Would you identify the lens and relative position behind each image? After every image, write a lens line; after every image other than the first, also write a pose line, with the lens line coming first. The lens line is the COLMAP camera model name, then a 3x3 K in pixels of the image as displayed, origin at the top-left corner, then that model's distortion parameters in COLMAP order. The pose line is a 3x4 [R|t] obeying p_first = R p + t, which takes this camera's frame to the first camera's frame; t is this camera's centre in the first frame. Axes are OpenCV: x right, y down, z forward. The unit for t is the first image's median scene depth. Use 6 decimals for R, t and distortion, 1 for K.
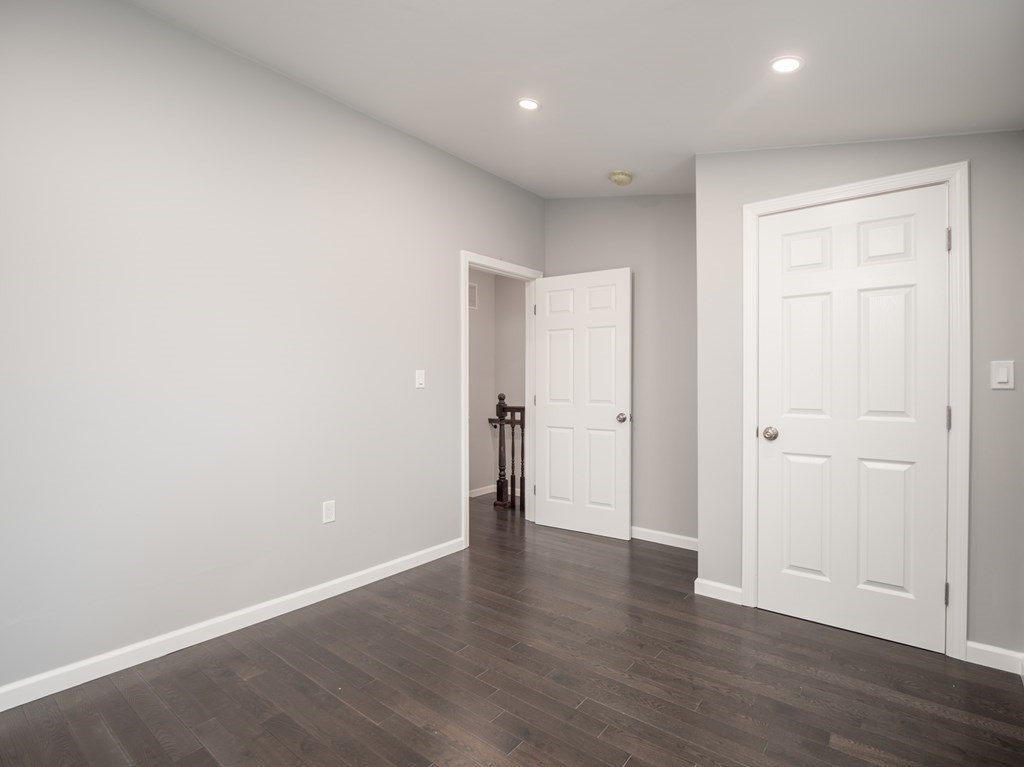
lens RADIAL K [[502.8, 0, 509.3], [0, 502.8, 382.1], [0, 0, 1]] dist [-0.011330, -0.001088]
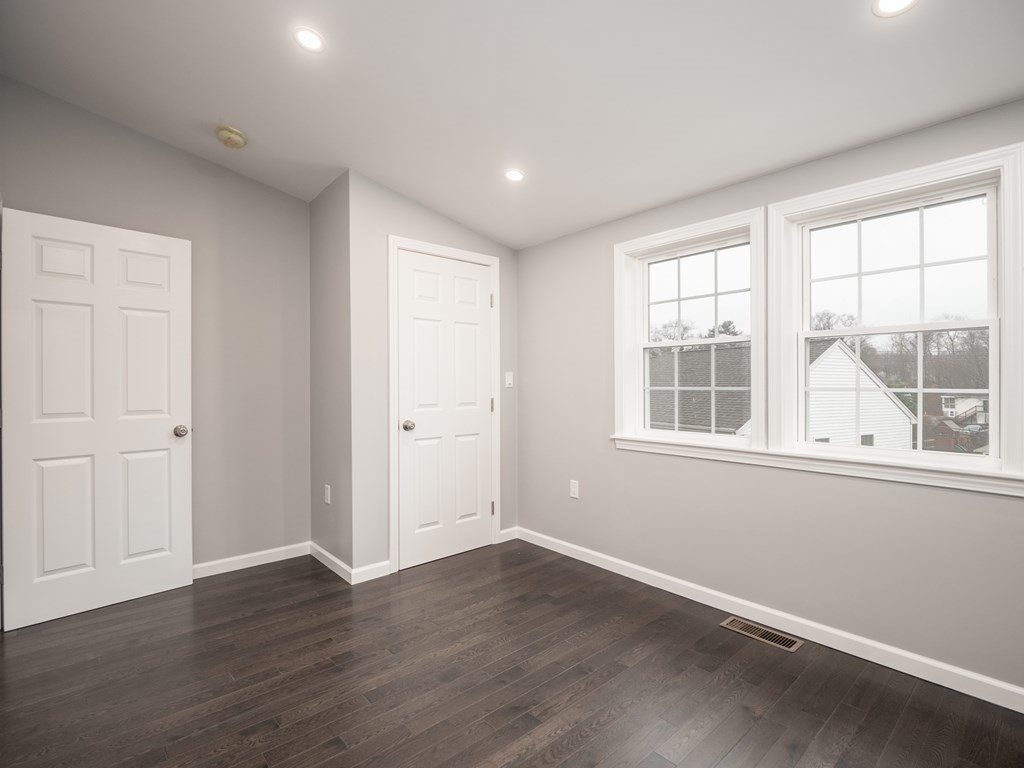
lens RADIAL K [[502.8, 0, 509.3], [0, 502.8, 382.6], [0, 0, 1]] dist [-0.011330, -0.001088]
pose [[0.168448, 0.003012, 0.985706, -0.662383], [0.004787, 0.999981, -0.003874, 0.001861], [-0.985699, 0.005371, 0.168430, 0.532999]]
